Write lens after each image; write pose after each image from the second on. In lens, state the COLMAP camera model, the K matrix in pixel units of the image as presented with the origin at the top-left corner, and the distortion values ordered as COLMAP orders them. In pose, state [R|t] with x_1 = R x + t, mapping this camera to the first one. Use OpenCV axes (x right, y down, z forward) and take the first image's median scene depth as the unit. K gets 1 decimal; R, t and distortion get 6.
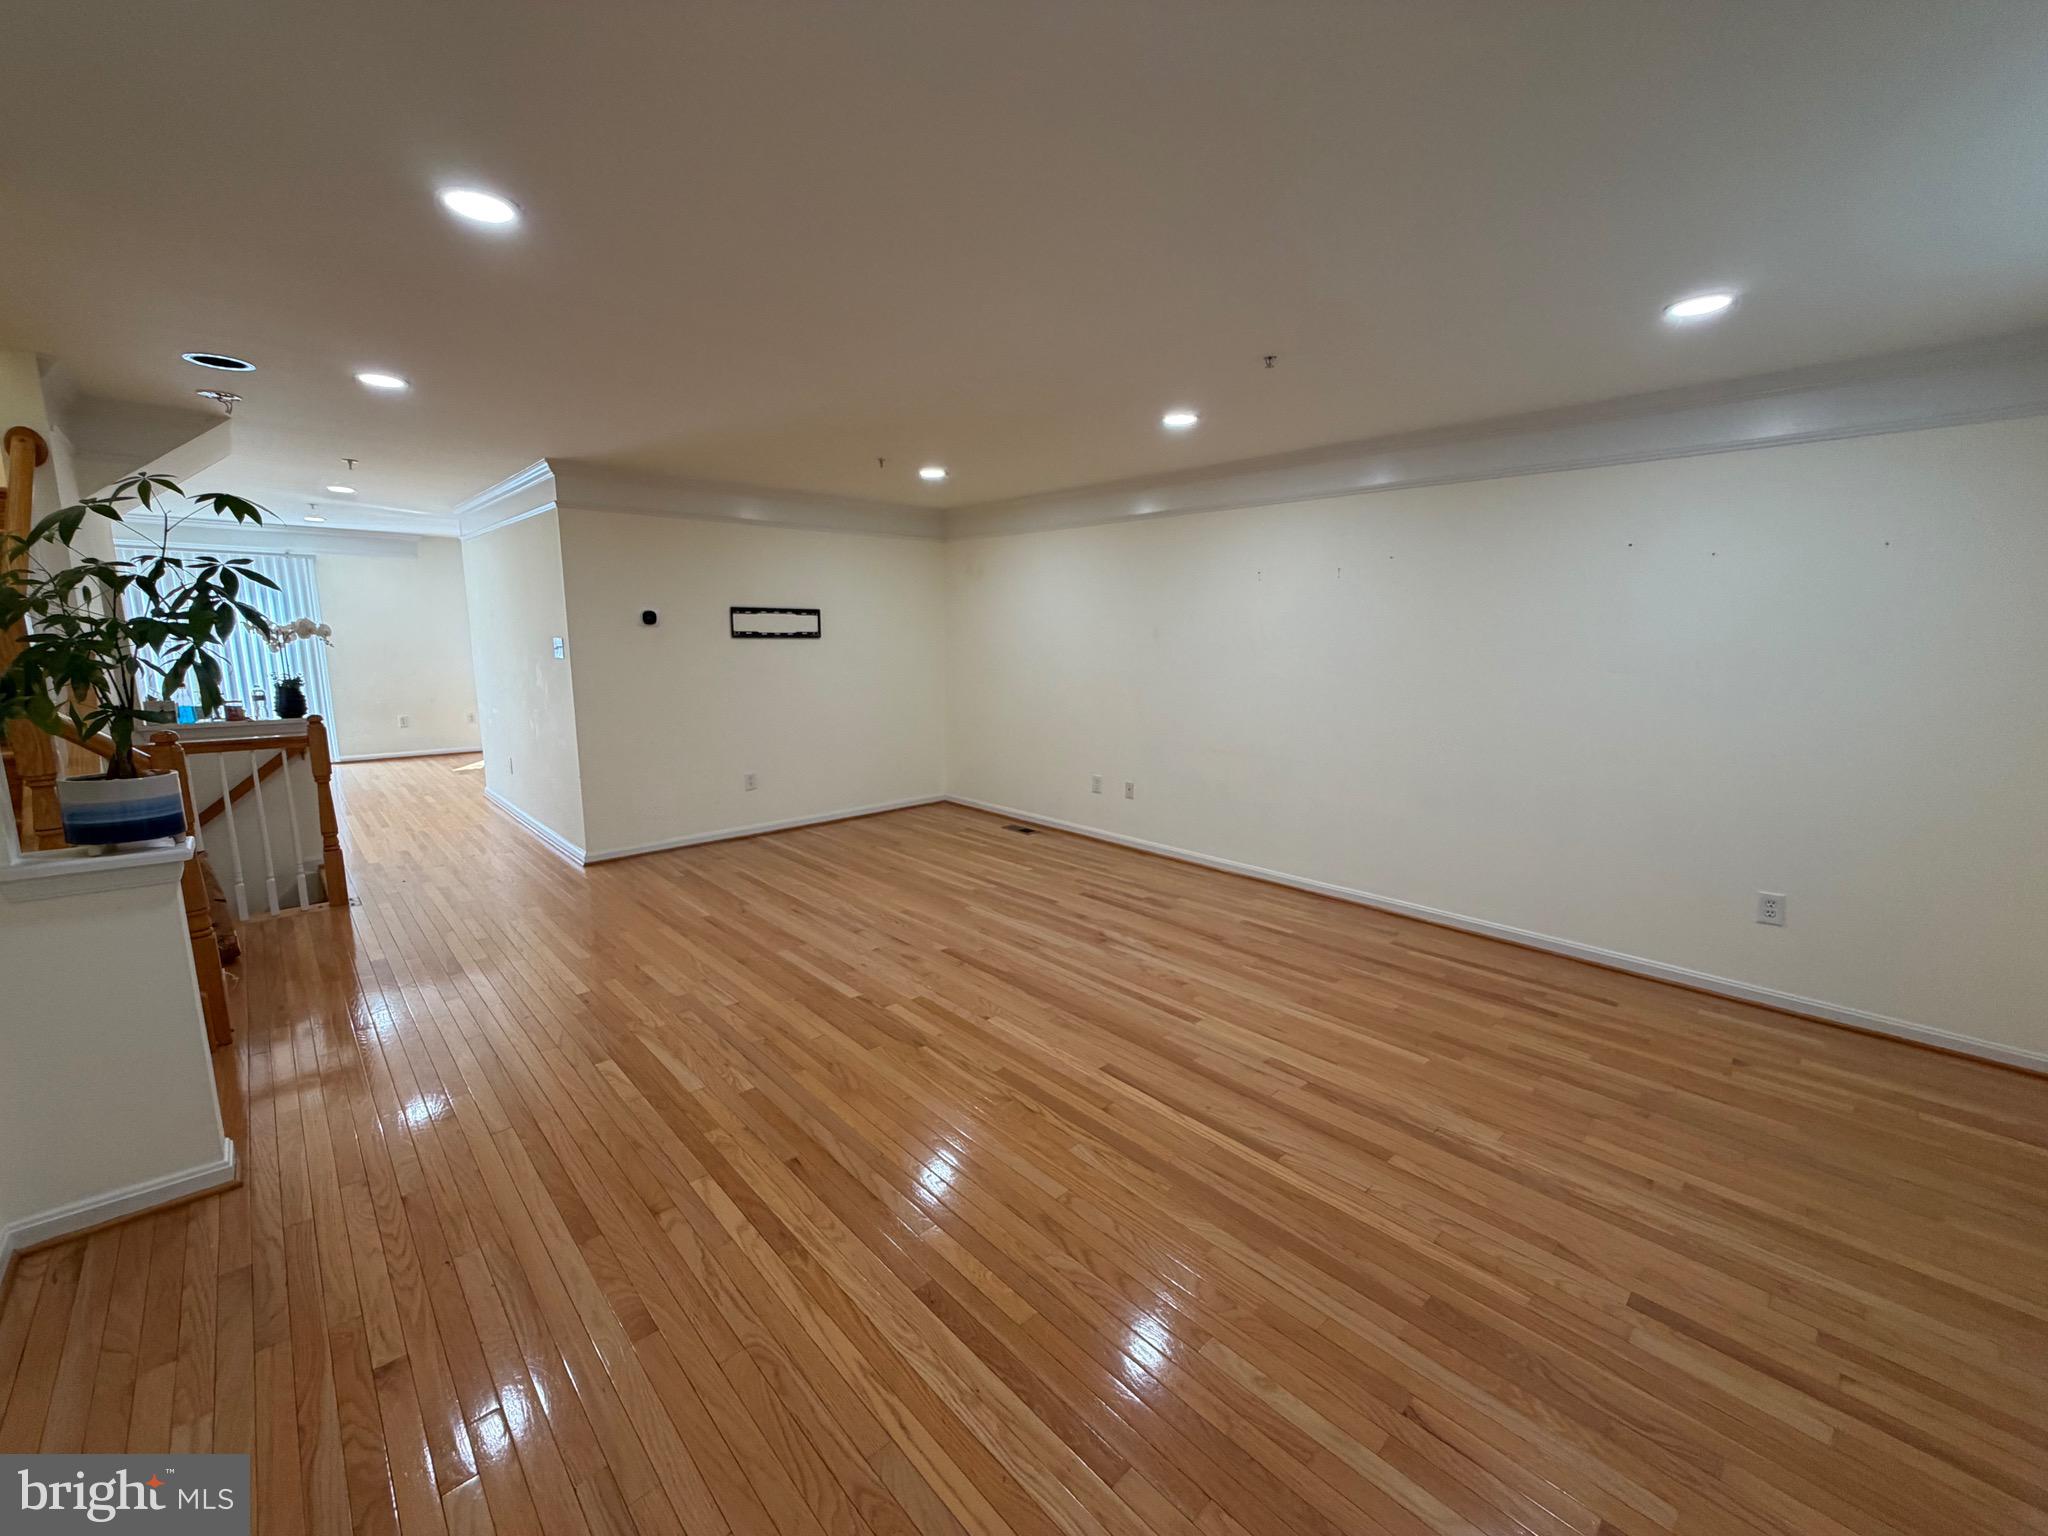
lens RADIAL K [[824.4, 0, 1024.0], [0, 824.4, 768.0], [0, 0, 1]] dist [-0.002288, -0.000610]
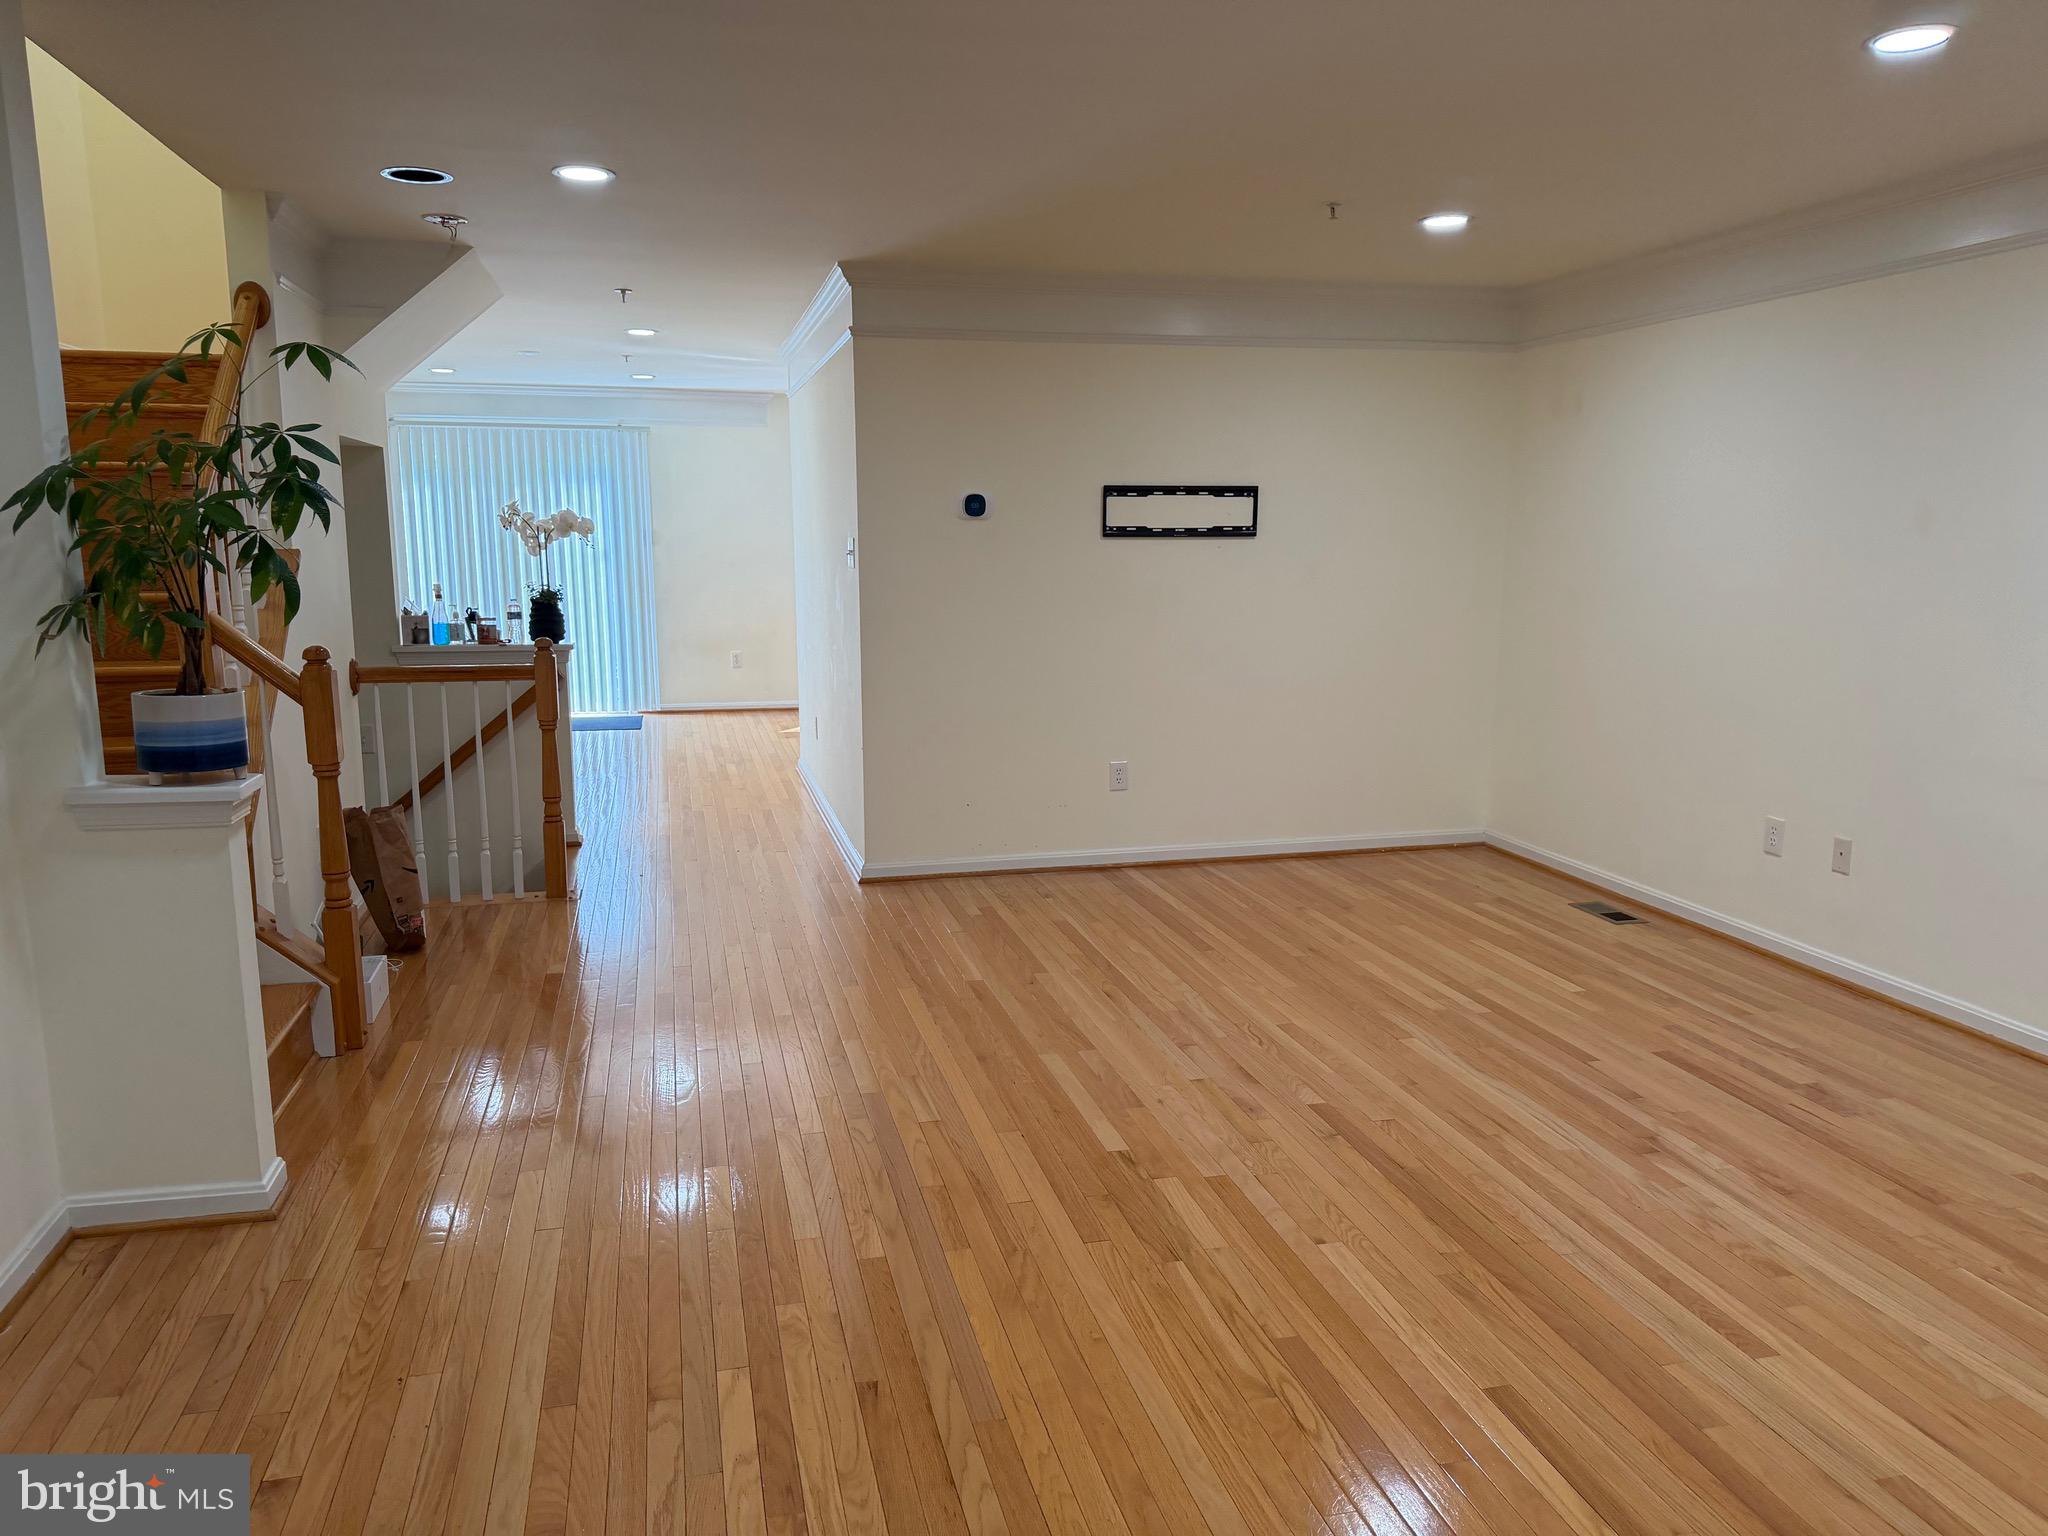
lens RADIAL K [[1449.8, 0, 1013.9], [0, 1449.8, 768.7], [0, 0, 1]] dist [0.097232, -0.139701]
pose [[0.867605, 0.073441, -0.491801, 0.165682], [-0.075654, 0.997015, 0.015421, 0.000588], [0.491466, 0.023828, 0.870571, 0.053838]]
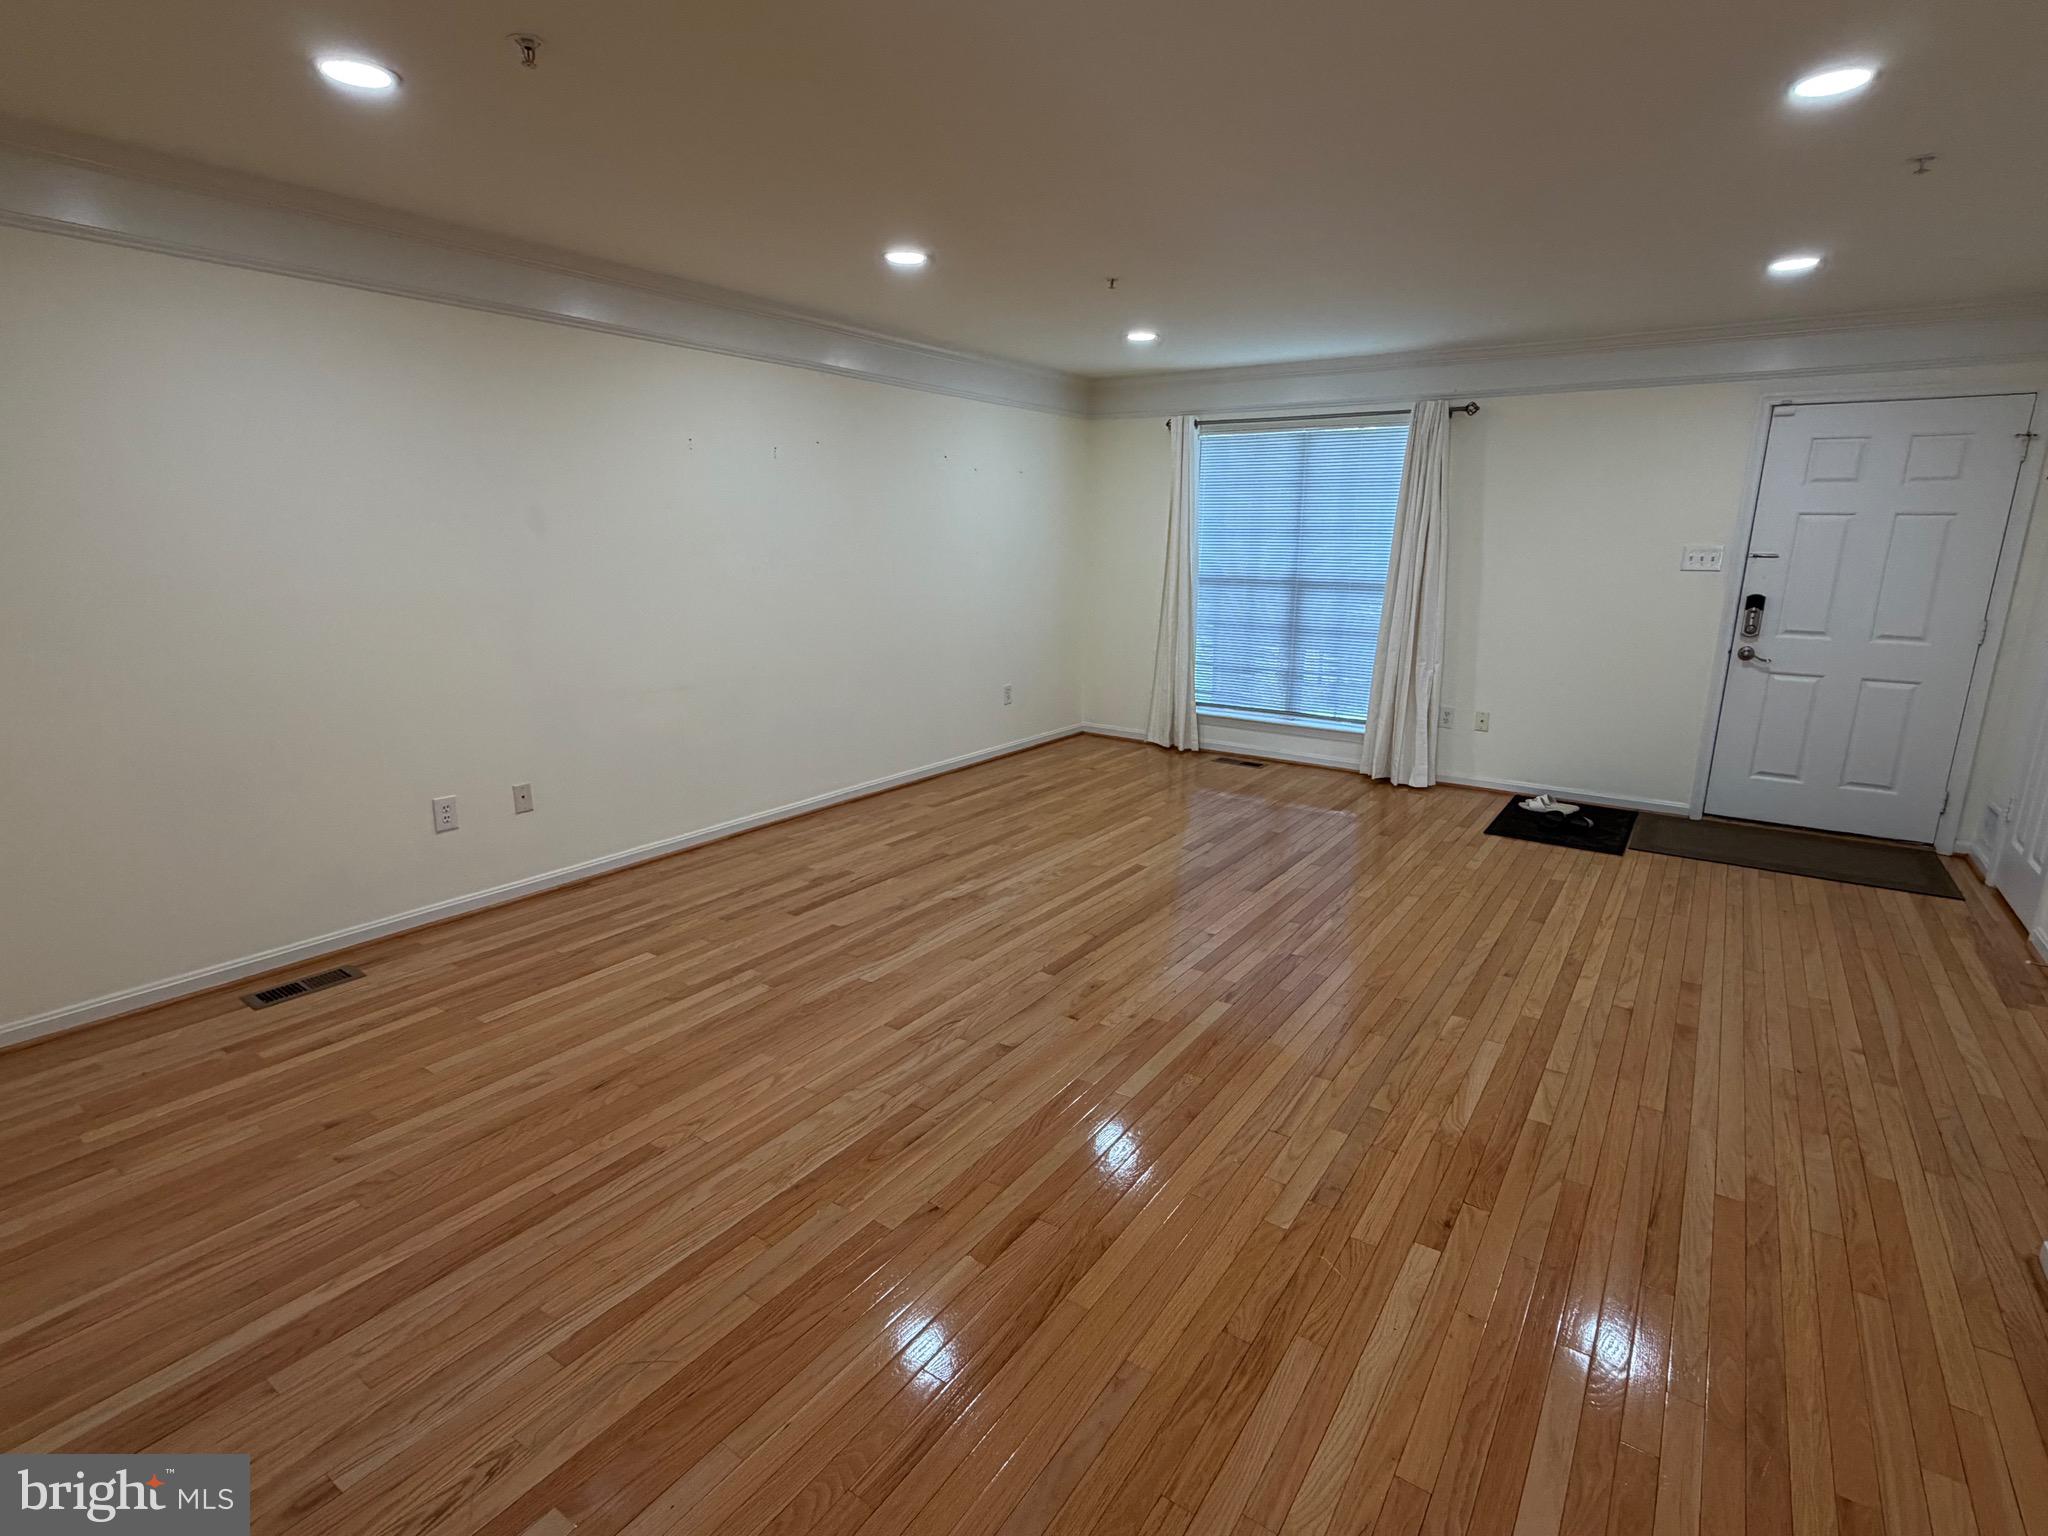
lens RADIAL K [[1000.8, 0, 1024.0], [0, 1000.8, 768.0], [0, 0, 1]] dist [-0.000910, -0.000022]
pose [[-0.205009, -0.235649, 0.949969, -0.775402], [0.149781, 0.951599, 0.268377, -0.165436], [-0.967232, 0.197307, -0.159791, 0.992644]]
